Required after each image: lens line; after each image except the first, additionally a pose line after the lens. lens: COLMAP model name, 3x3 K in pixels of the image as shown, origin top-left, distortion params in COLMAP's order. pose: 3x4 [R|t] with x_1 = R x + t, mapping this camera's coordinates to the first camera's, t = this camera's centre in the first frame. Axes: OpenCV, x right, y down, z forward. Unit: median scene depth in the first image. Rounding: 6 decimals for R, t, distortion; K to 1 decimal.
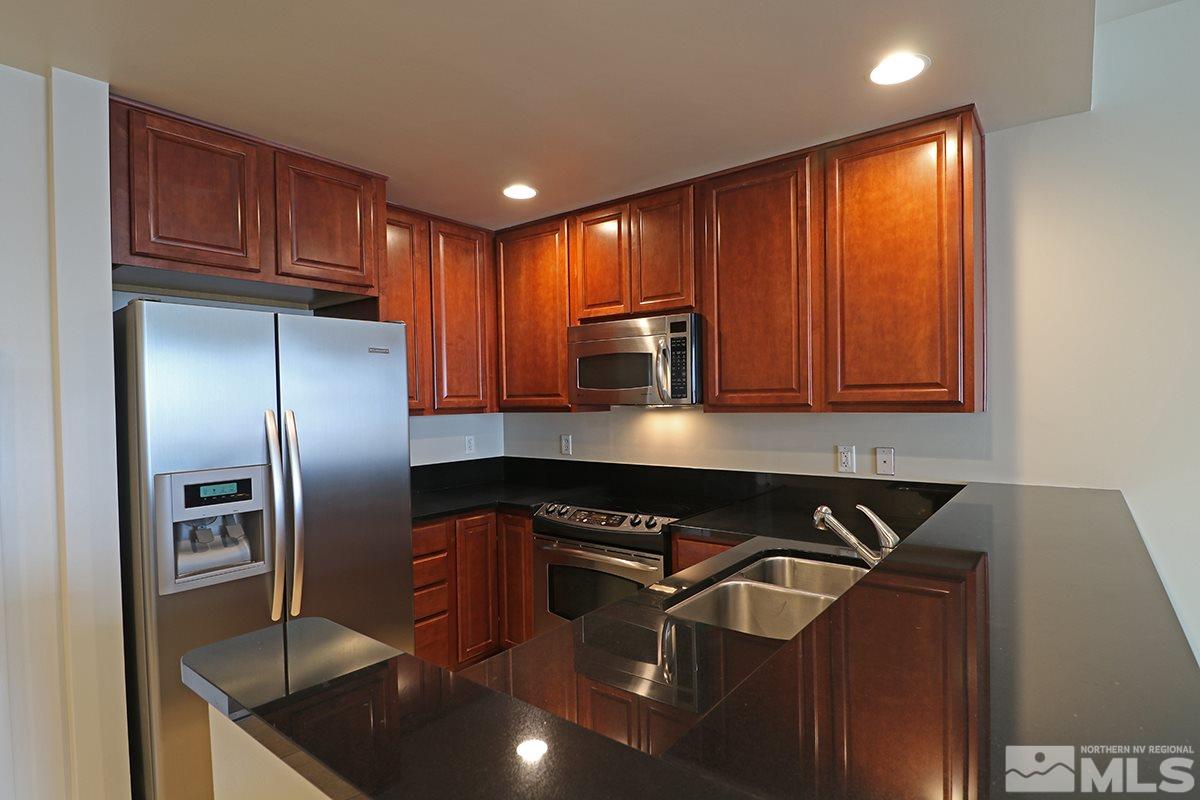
lens RADIAL K [[612.9, 0, 600.6], [0, 612.9, 398.4], [0, 0, 1]] dist [-0.001713, -0.000328]
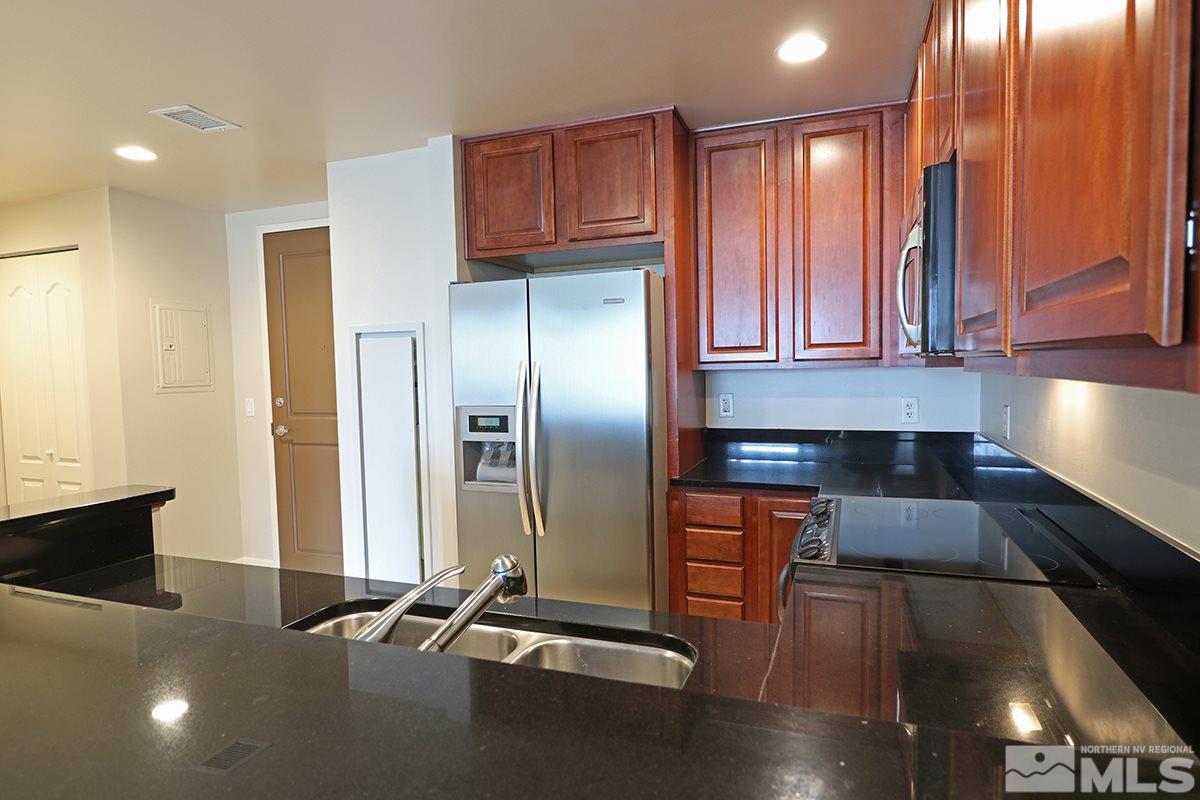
lens RADIAL K [[674.9, 0, 600.7], [0, 674.9, 407.9], [0, 0, 1]] dist [-0.002017, -0.000345]
pose [[0.308617, 0.062366, -0.949139, 0.782708], [0.014666, 0.997418, 0.070307, 0.020057], [0.951073, -0.035618, 0.306906, 0.745550]]
